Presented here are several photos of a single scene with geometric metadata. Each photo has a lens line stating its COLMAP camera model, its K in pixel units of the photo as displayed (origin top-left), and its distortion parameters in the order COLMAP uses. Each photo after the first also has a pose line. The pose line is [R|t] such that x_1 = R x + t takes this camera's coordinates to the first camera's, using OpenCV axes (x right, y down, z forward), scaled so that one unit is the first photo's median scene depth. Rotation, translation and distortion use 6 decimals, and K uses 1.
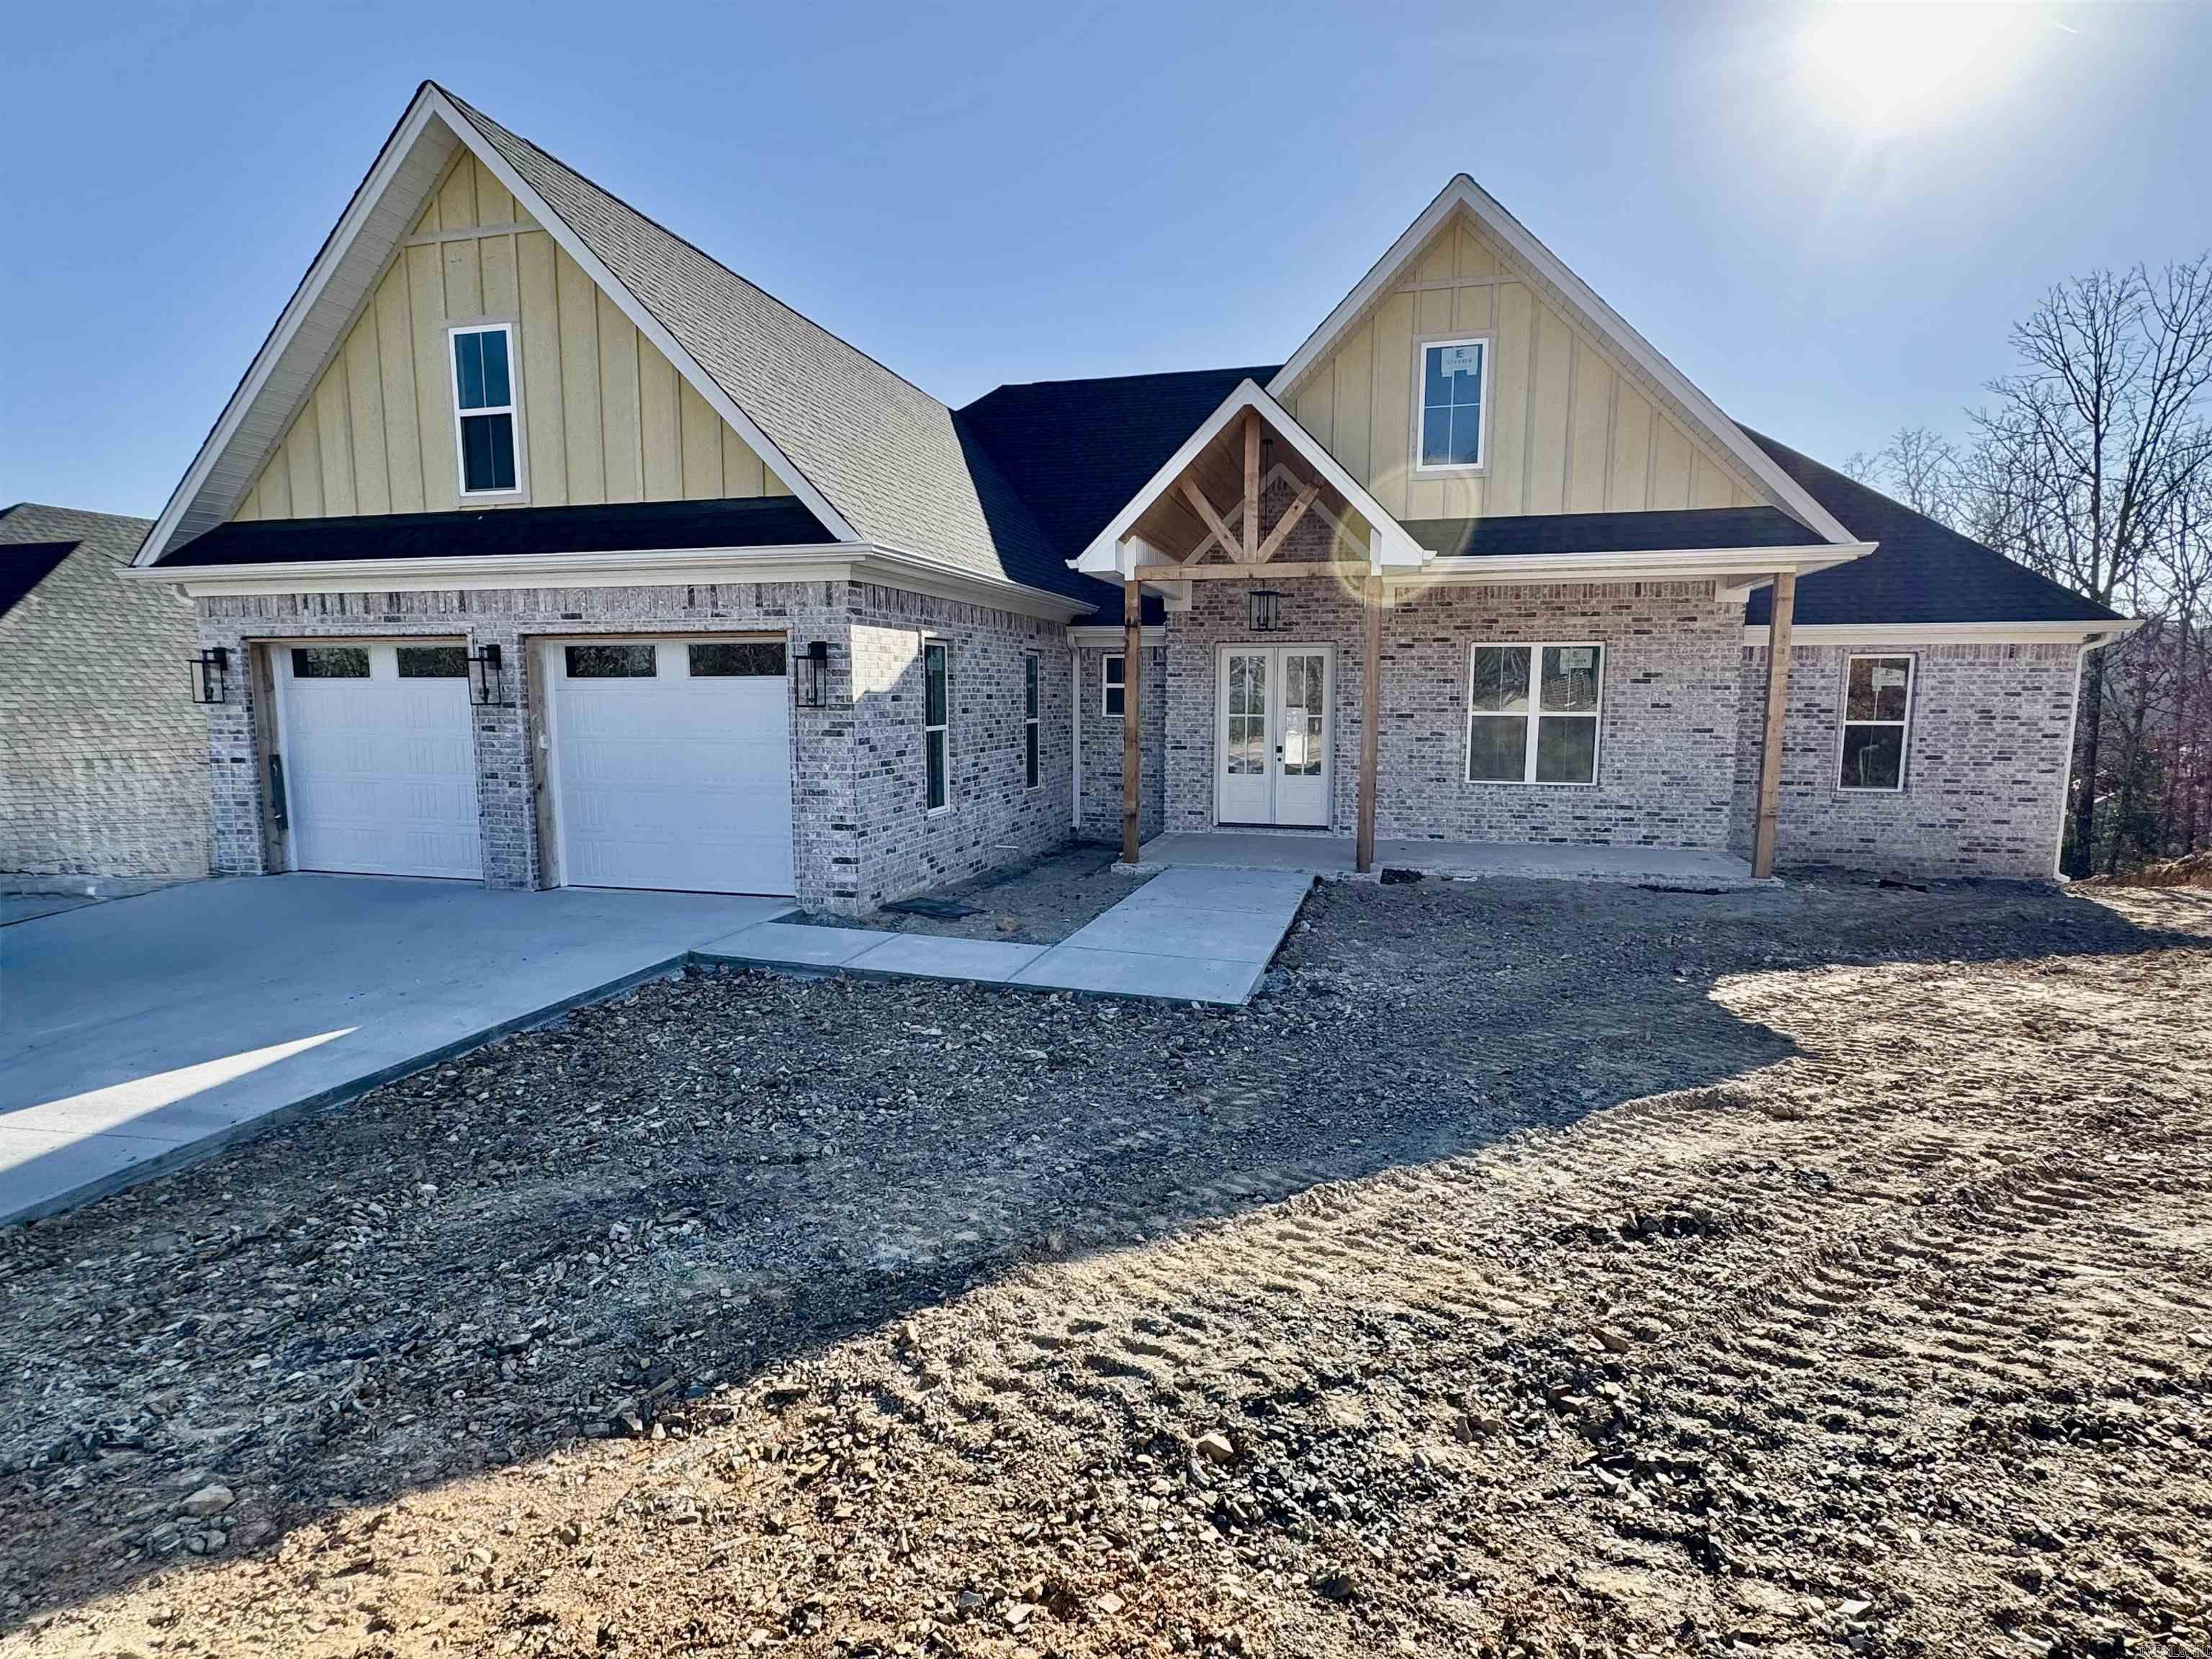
lens RADIAL K [[1119.4, 0, 1103.3], [0, 1119.4, 833.9], [0, 0, 1]] dist [-0.005849, -0.002419]
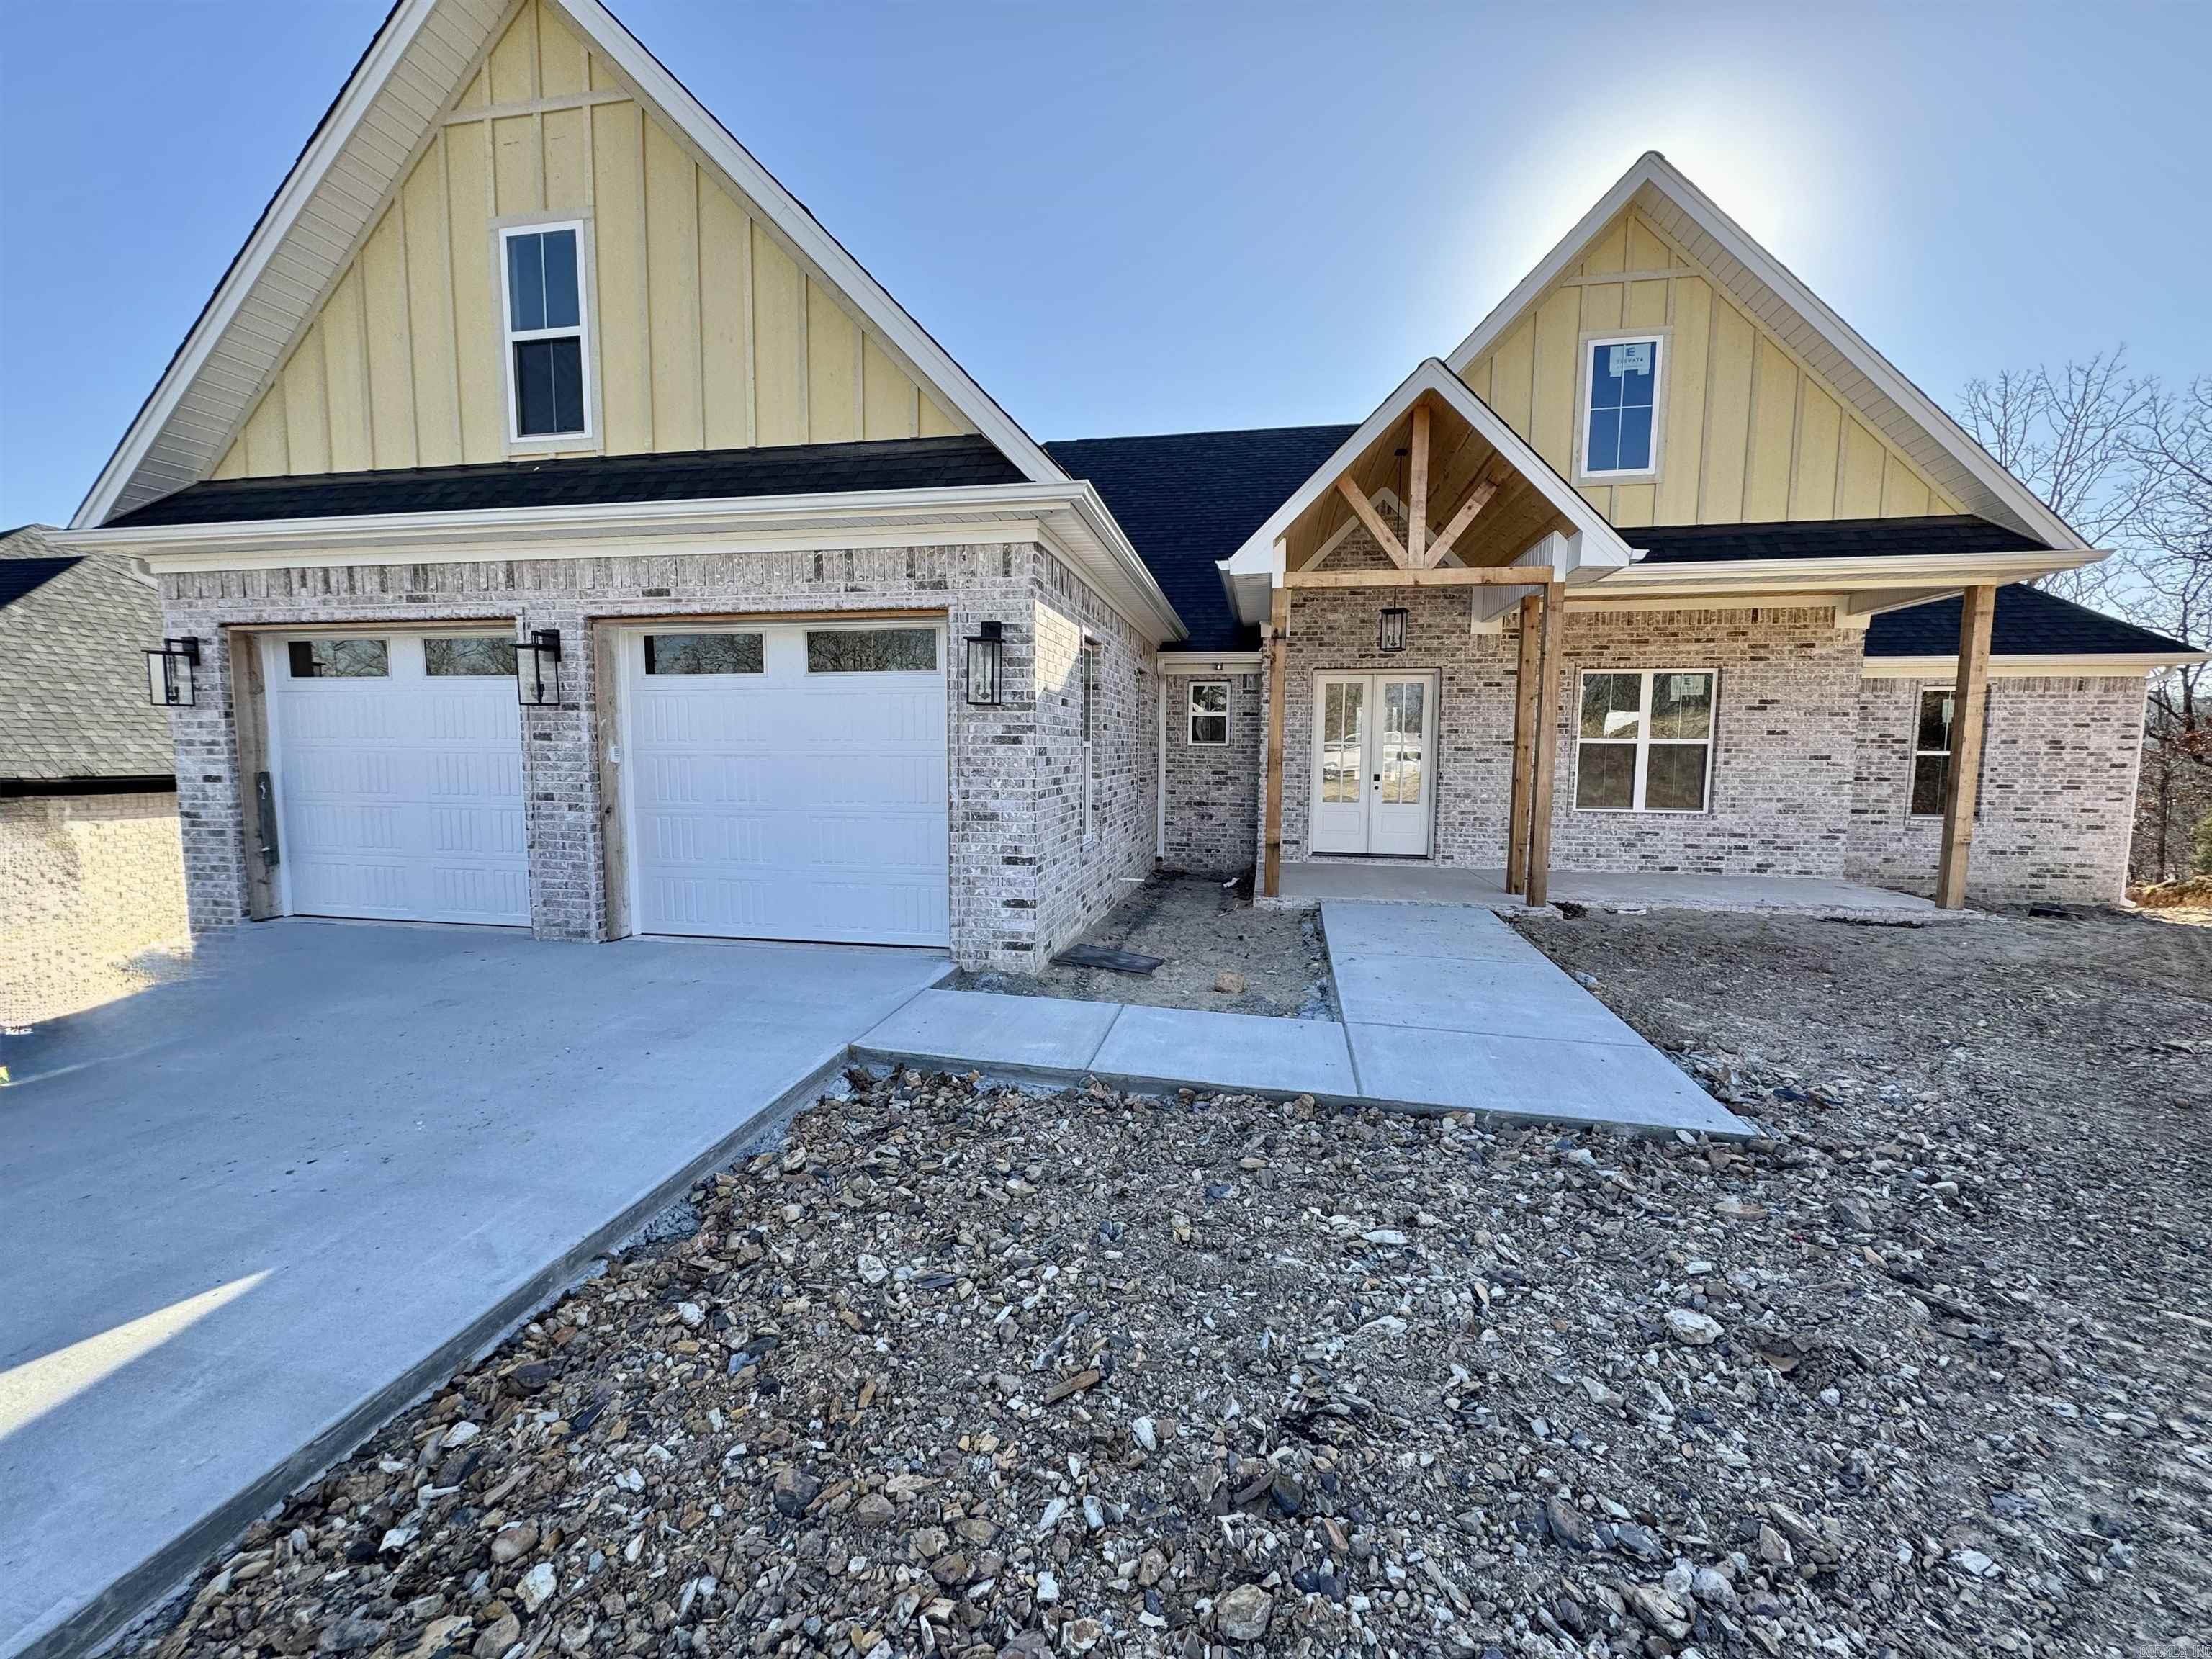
lens RADIAL K [[887.8, 0, 1110.7], [0, 887.8, 829.1], [0, 0, 1]] dist [-0.007424, 0.000328]
pose [[0.997065, -0.001497, 0.076551, -0.182818], [0.004151, 0.999395, -0.034530, -0.005499], [-0.076453, 0.034746, 0.996468, 0.322090]]
